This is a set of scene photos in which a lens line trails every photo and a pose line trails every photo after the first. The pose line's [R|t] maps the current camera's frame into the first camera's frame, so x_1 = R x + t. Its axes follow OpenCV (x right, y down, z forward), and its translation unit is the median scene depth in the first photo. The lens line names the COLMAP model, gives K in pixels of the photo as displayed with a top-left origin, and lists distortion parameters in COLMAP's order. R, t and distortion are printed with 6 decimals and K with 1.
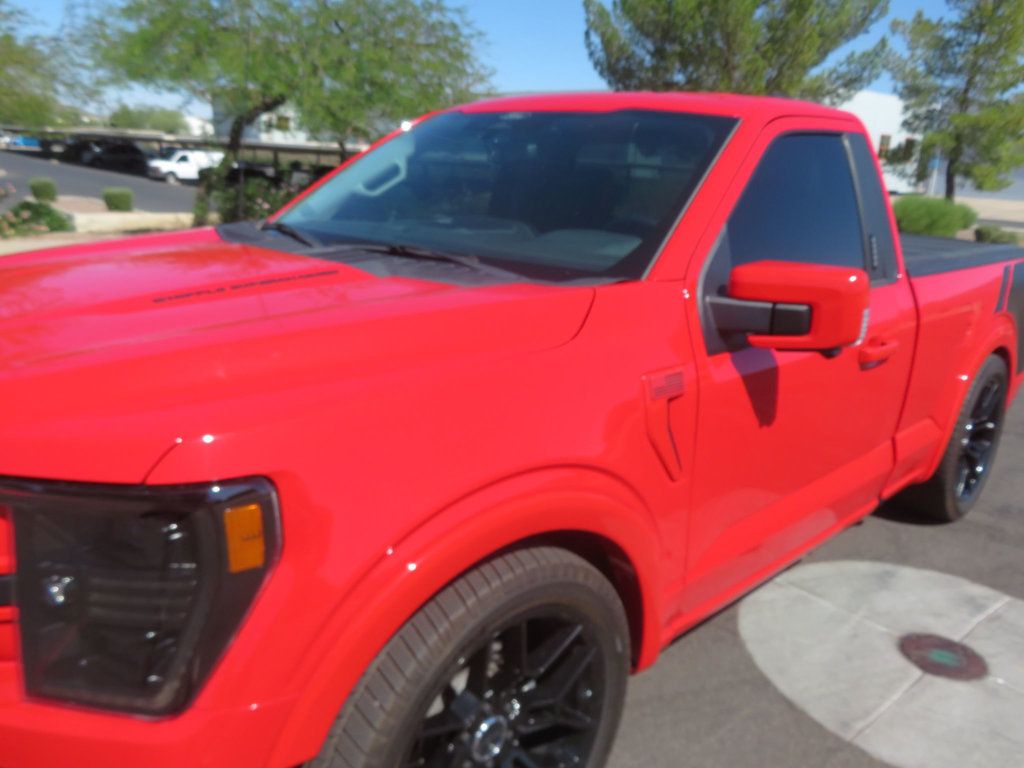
lens RADIAL K [[822.4, 0, 513.2], [0, 822.4, 385.5], [0, 0, 1]] dist [0.006778, 0.012877]
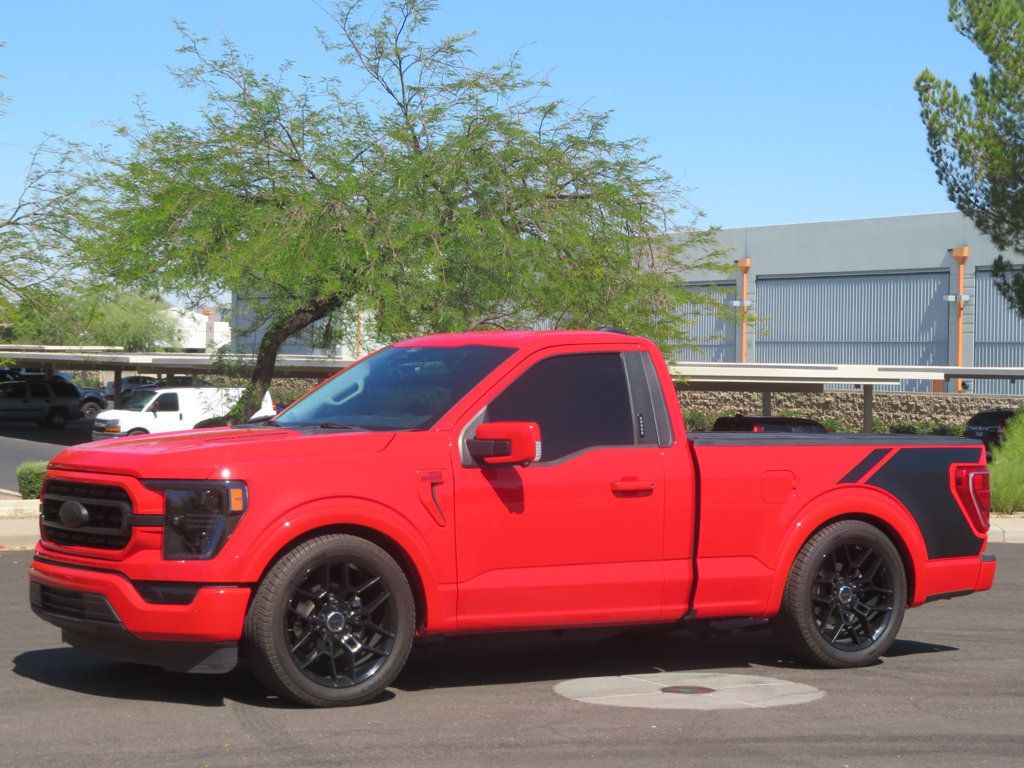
lens RADIAL K [[2467.5, 0, 507.1], [0, 2467.5, 388.9], [0, 0, 1]] dist [-0.005493, 0.000000]
pose [[0.974317, -0.035140, -0.222424, 0.189101], [-0.024878, 0.964905, -0.261418, 0.151022], [0.223804, 0.260238, 0.939249, -0.523410]]
